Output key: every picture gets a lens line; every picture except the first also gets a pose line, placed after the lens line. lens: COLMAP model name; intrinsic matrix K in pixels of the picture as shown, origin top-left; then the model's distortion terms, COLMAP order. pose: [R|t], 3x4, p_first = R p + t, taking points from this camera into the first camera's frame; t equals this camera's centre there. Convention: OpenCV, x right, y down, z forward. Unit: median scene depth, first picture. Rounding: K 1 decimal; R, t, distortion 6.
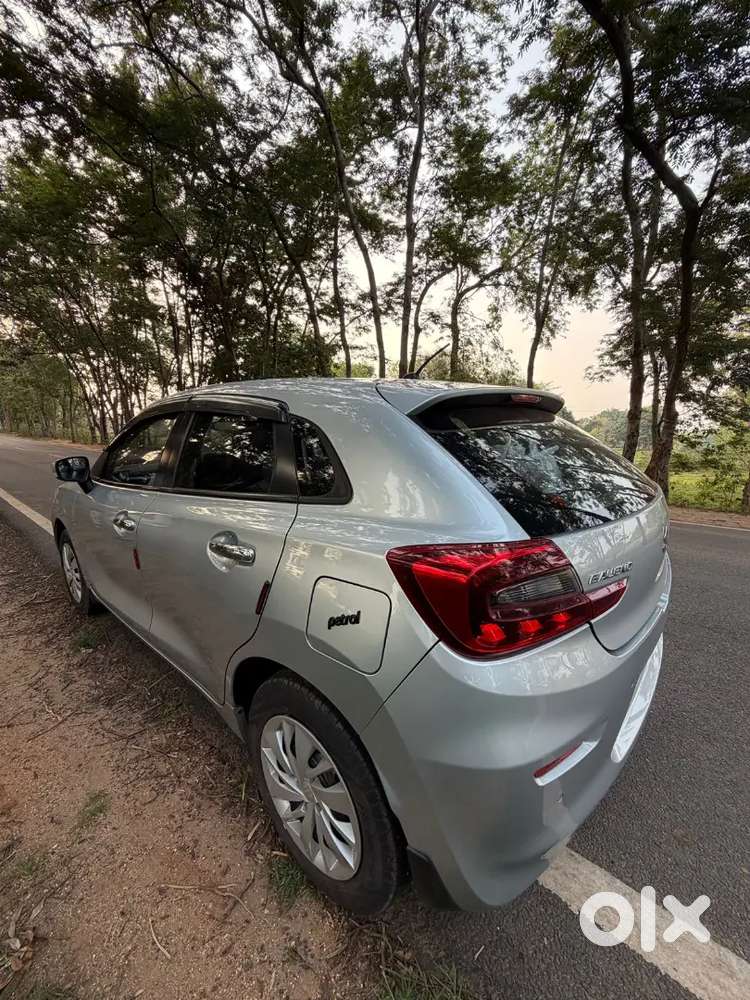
lens RADIAL K [[396.3, 0, 372.7], [0, 396.3, 499.6], [0, 0, 1]] dist [-0.000635, -0.000193]
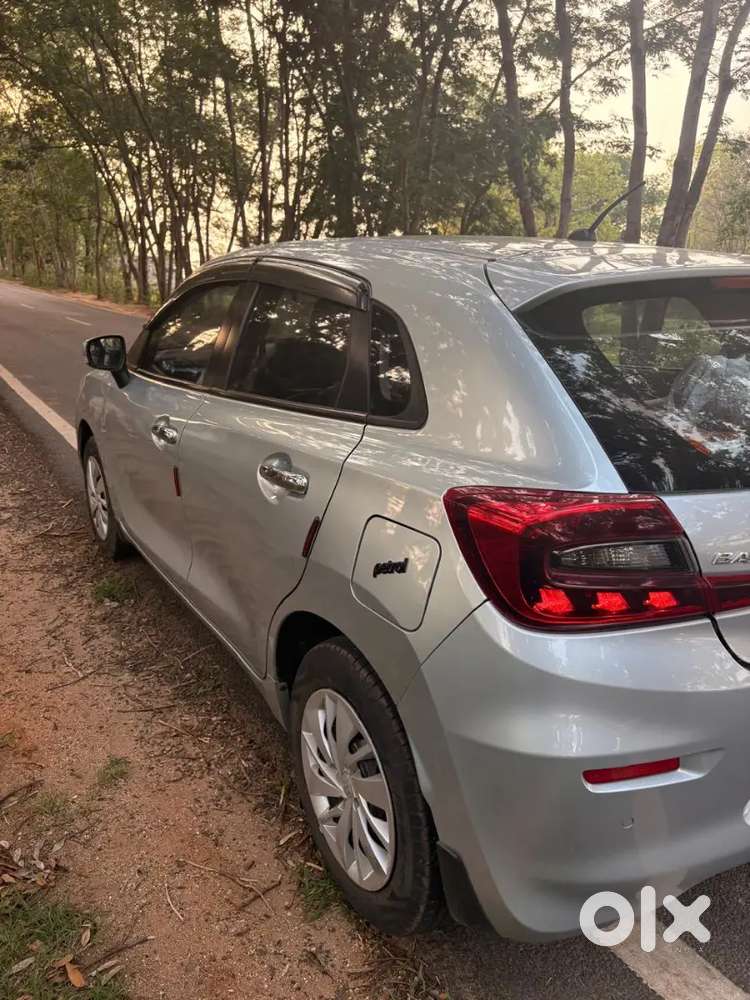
lens RADIAL K [[749.6, 0, 365.8], [0, 749.6, 505.0], [0, 0, 1]] dist [0.055941, -0.071774]
pose [[0.950766, 0.112058, -0.288941, 0.018908], [-0.080955, 0.989771, 0.117473, -0.000384], [0.299149, -0.088299, 0.950112, -0.029431]]
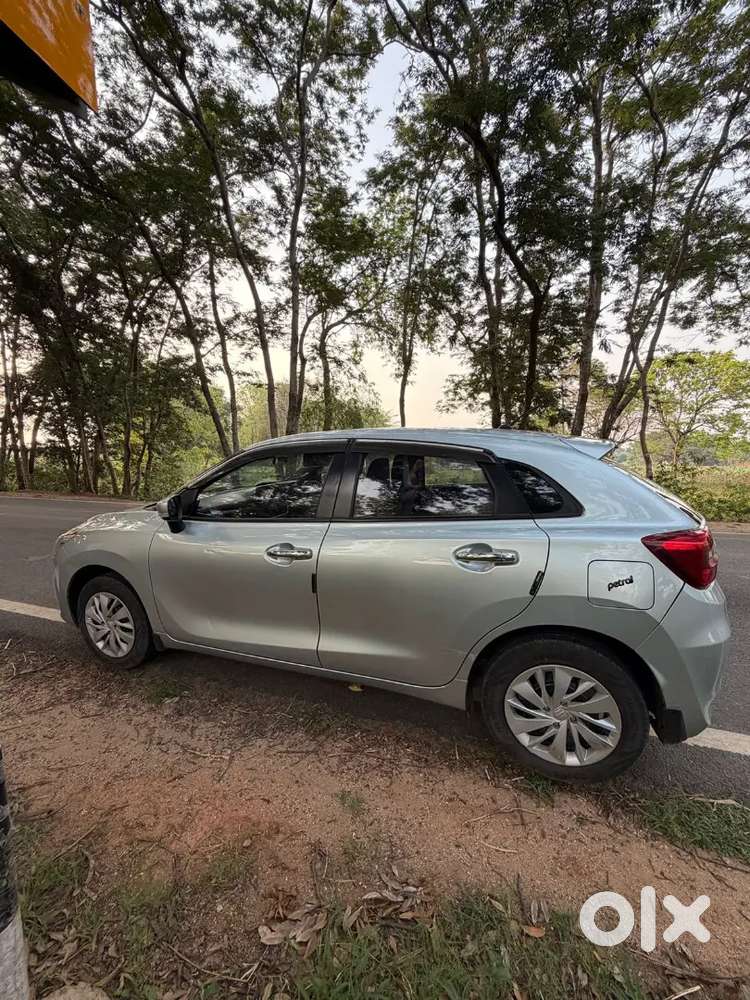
lens RADIAL K [[396.3, 0, 372.7], [0, 396.3, 499.6], [0, 0, 1]] dist [-0.000635, -0.000193]
pose [[0.932059, -0.049169, 0.358955, -0.099451], [0.070042, 0.996512, -0.045369, -0.002996], [-0.355472, 0.067429, 0.932251, -0.013614]]
